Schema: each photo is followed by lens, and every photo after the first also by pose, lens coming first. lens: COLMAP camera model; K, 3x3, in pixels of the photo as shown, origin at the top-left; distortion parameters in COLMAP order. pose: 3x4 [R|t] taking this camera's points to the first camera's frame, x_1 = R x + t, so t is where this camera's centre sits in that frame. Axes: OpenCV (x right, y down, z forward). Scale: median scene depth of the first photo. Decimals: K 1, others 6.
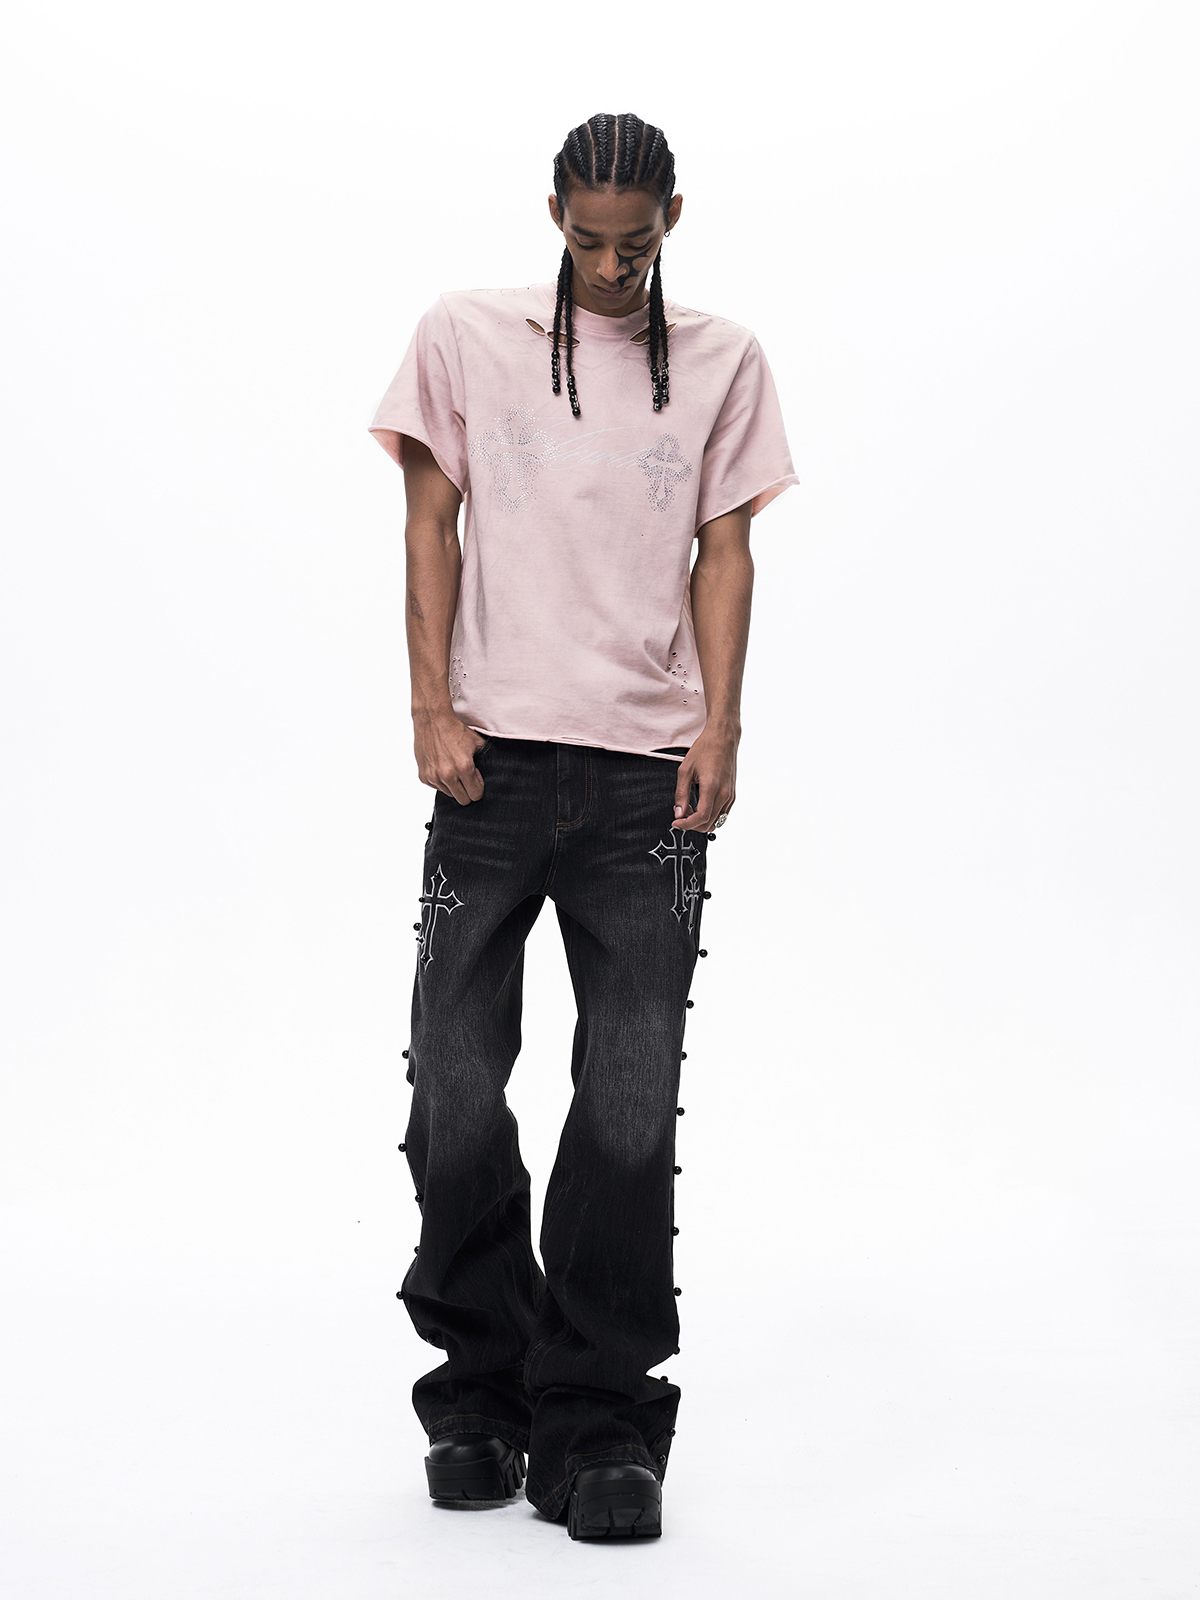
lens RADIAL K [[3453.4, 0, 600.0], [0, 3453.4, 800.0], [0, 0, 1]] dist [0.305917, -4.158763]
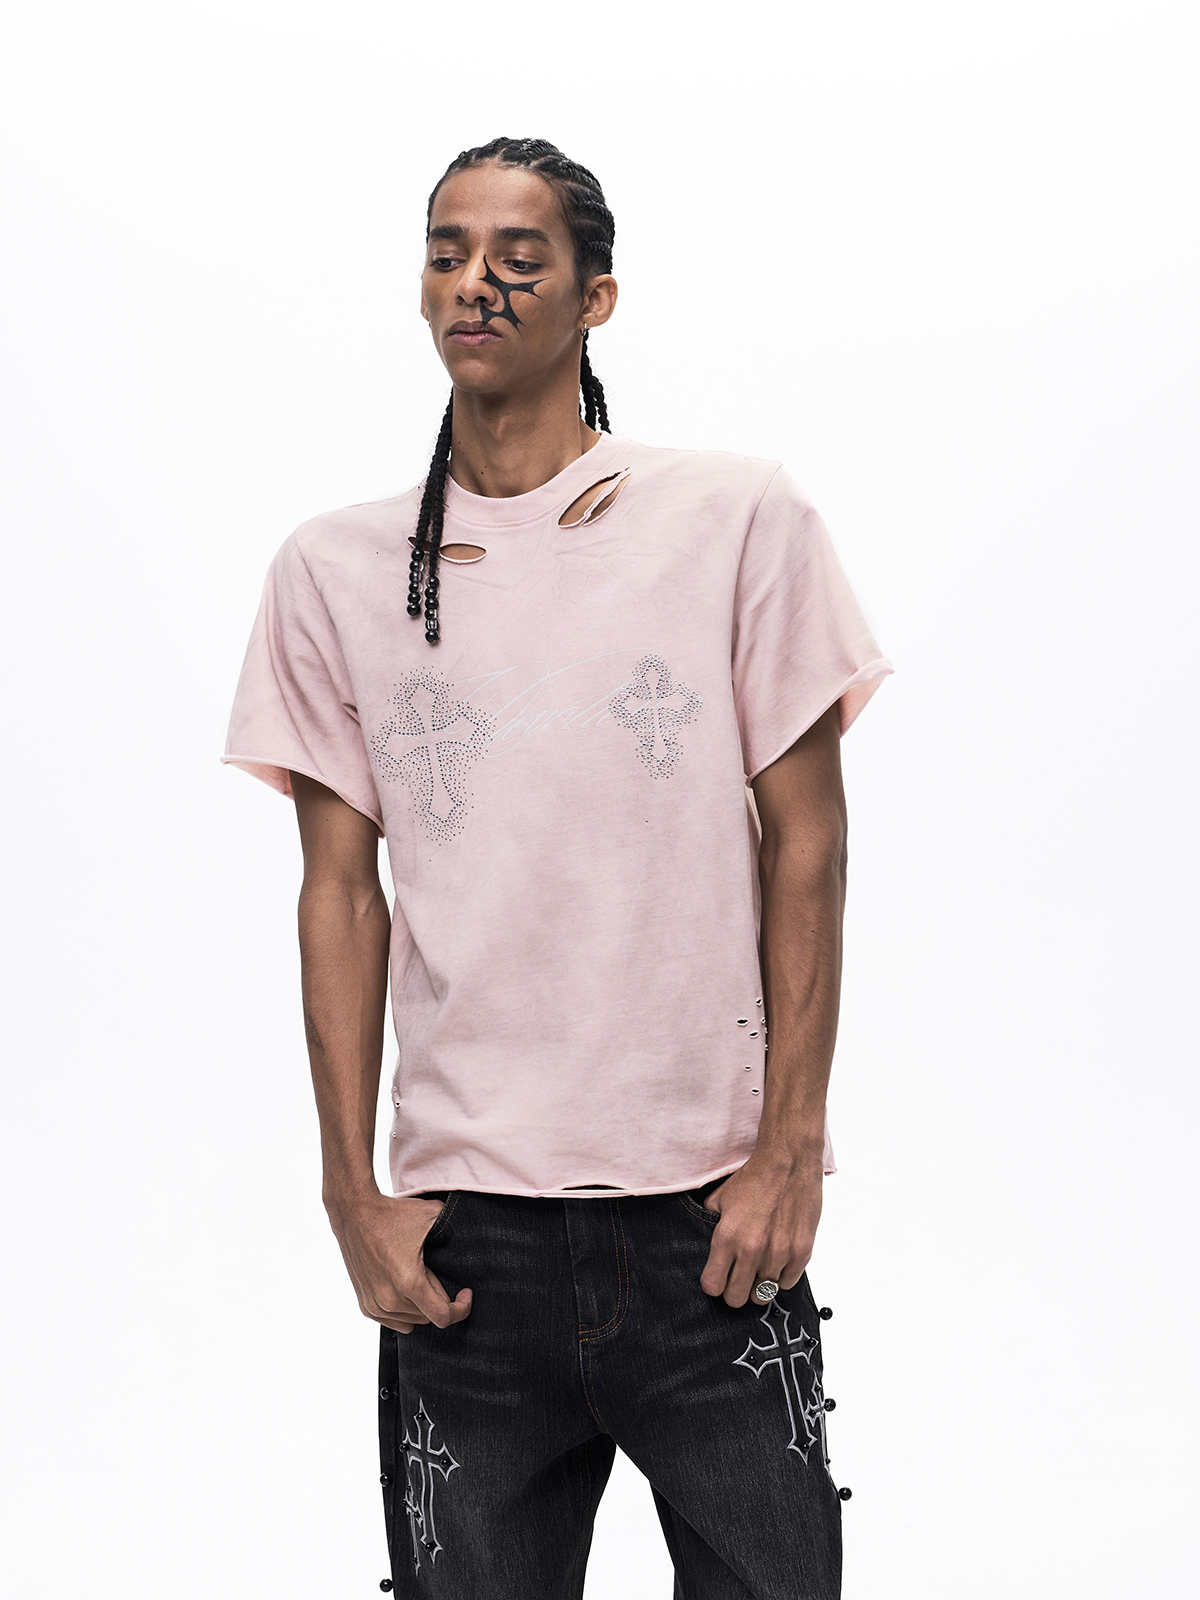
lens RADIAL K [[3453.4, 0, 600.0], [0, 3453.4, 800.0], [0, 0, 1]] dist [0.305917, -4.158763]
pose [[0.990028, -0.140865, 0.001421, 0.003780], [0.140136, 0.983777, -0.112003, -0.016643], [0.014379, 0.111085, 0.993707, 0.383439]]
